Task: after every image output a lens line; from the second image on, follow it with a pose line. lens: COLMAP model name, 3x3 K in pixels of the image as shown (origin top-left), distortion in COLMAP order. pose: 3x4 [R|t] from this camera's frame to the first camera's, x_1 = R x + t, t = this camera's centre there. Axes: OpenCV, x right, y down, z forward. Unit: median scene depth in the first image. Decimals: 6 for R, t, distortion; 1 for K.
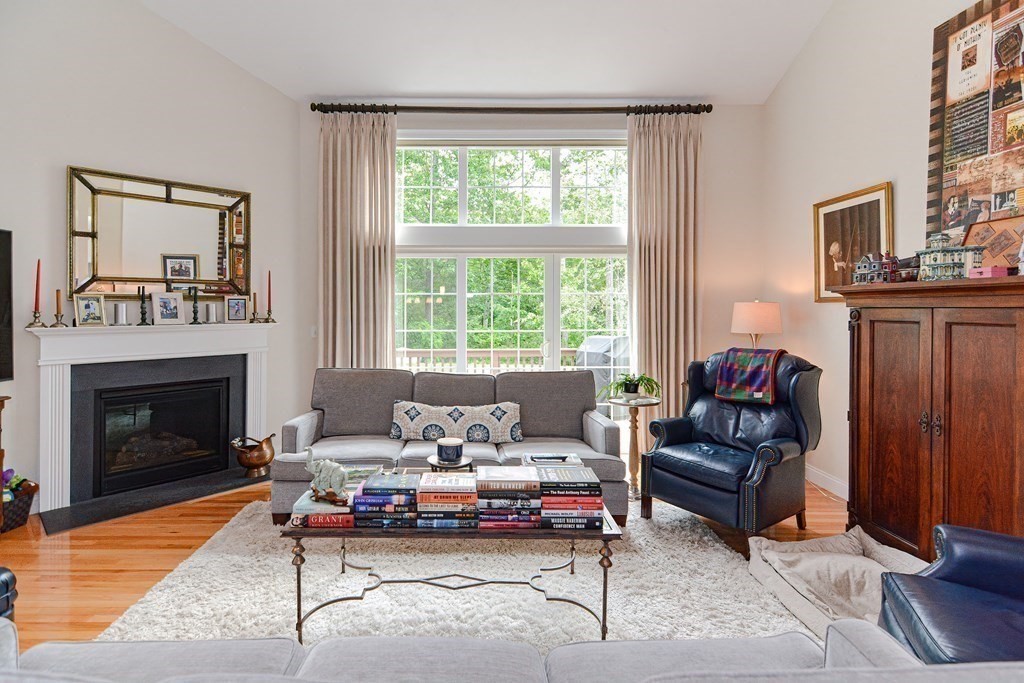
lens RADIAL K [[501.1, 0, 470.8], [0, 501.1, 304.4], [0, 0, 1]] dist [0.015659, -0.009097]
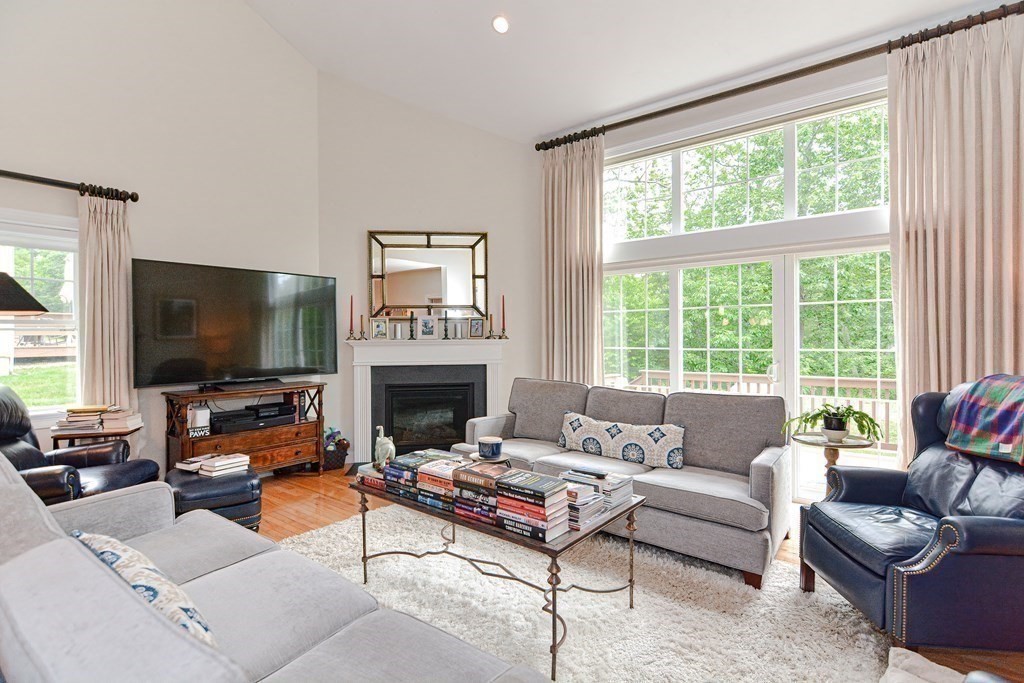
lens RADIAL K [[501.1, 0, 521.4], [0, 501.1, 332.5], [0, 0, 1]] dist [0.015659, -0.009097]
pose [[0.784322, -0.009176, -0.620287, 0.433643], [0.010955, 0.999940, -0.000940, 0.026554], [0.620258, -0.006058, 0.784375, 0.120251]]
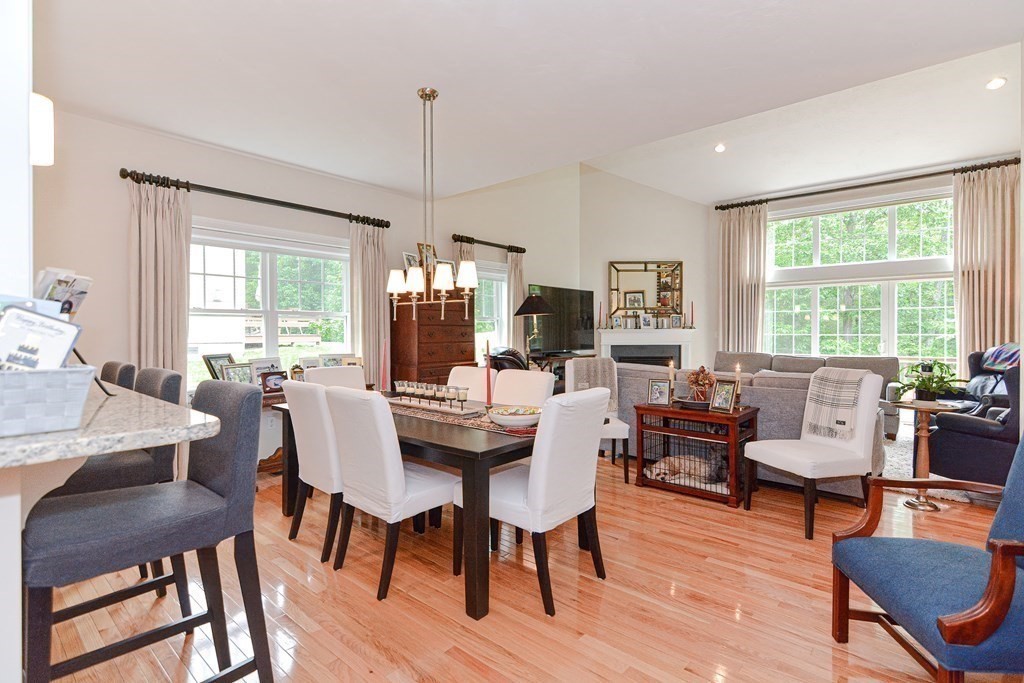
lens RADIAL K [[501.1, 0, 514.5], [0, 501.1, 332.5], [0, 0, 1]] dist [0.015659, -0.009097]
pose [[0.758346, 0.001108, -0.651852, 0.378668], [0.007904, 0.999909, 0.010895, 0.029311], [0.651805, -0.013415, 0.758268, -1.021689]]
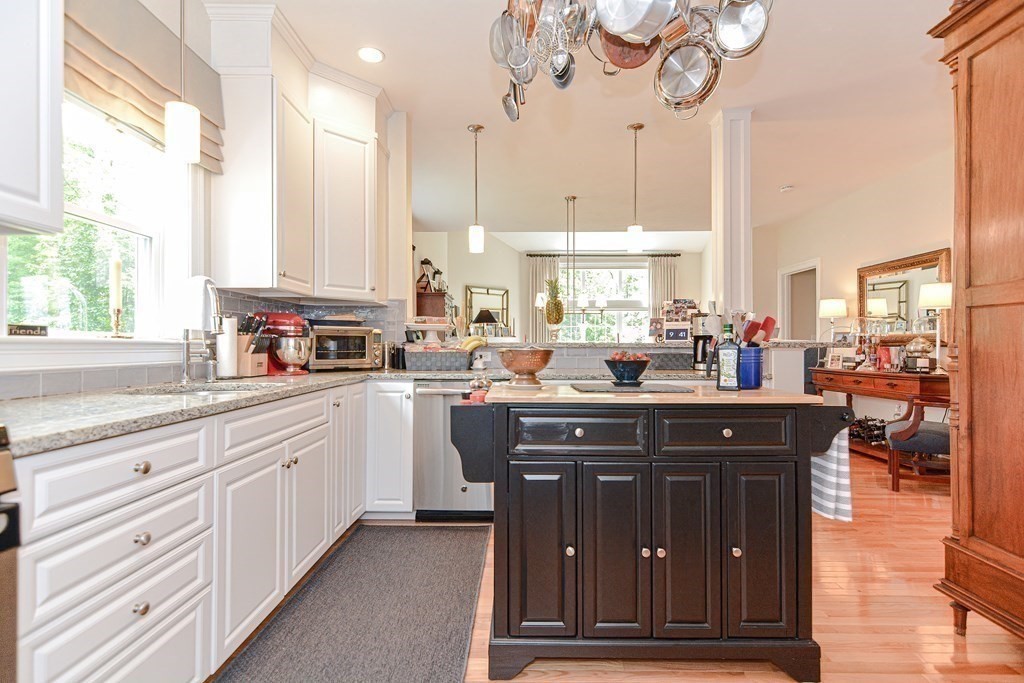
lens RADIAL K [[501.1, 0, 504.2], [0, 501.1, 327.1], [0, 0, 1]] dist [0.015659, -0.009097]
pose [[0.999602, -0.003184, -0.028035, -0.448447], [0.002356, 0.999561, -0.029546, 0.073063], [0.028117, 0.029468, 0.999170, -1.989854]]
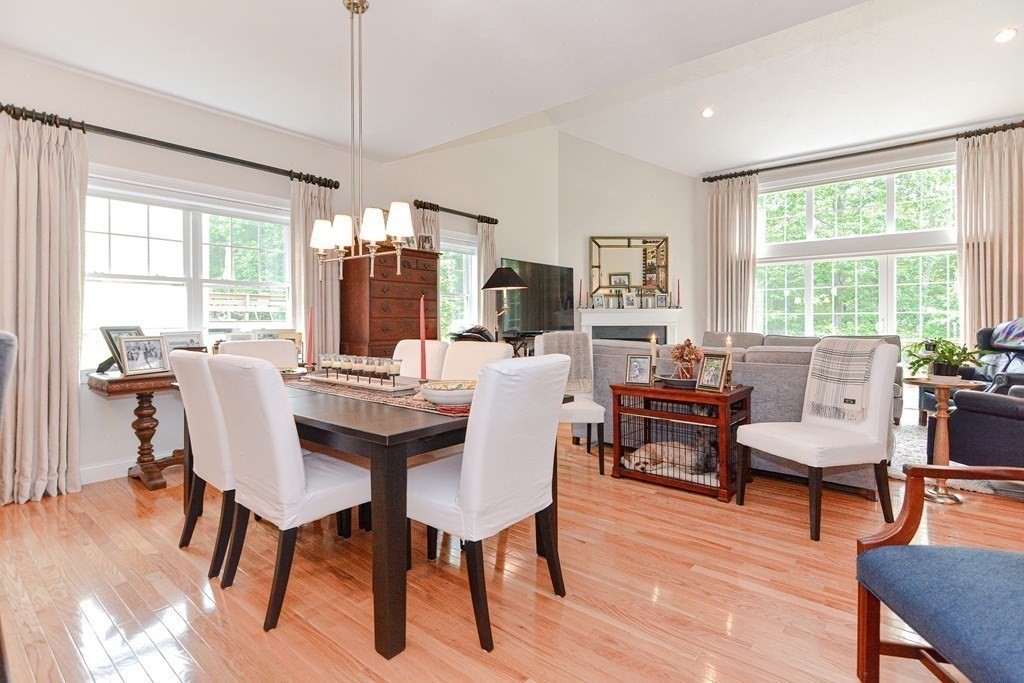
lens RADIAL K [[501.1, 0, 513.0], [0, 501.1, 323.2], [0, 0, 1]] dist [0.015659, -0.009097]
pose [[0.770489, -0.000191, -0.637453, 0.326892], [0.009290, 0.999897, 0.010929, 0.074348], [0.637385, -0.014343, 0.770412, -0.869930]]
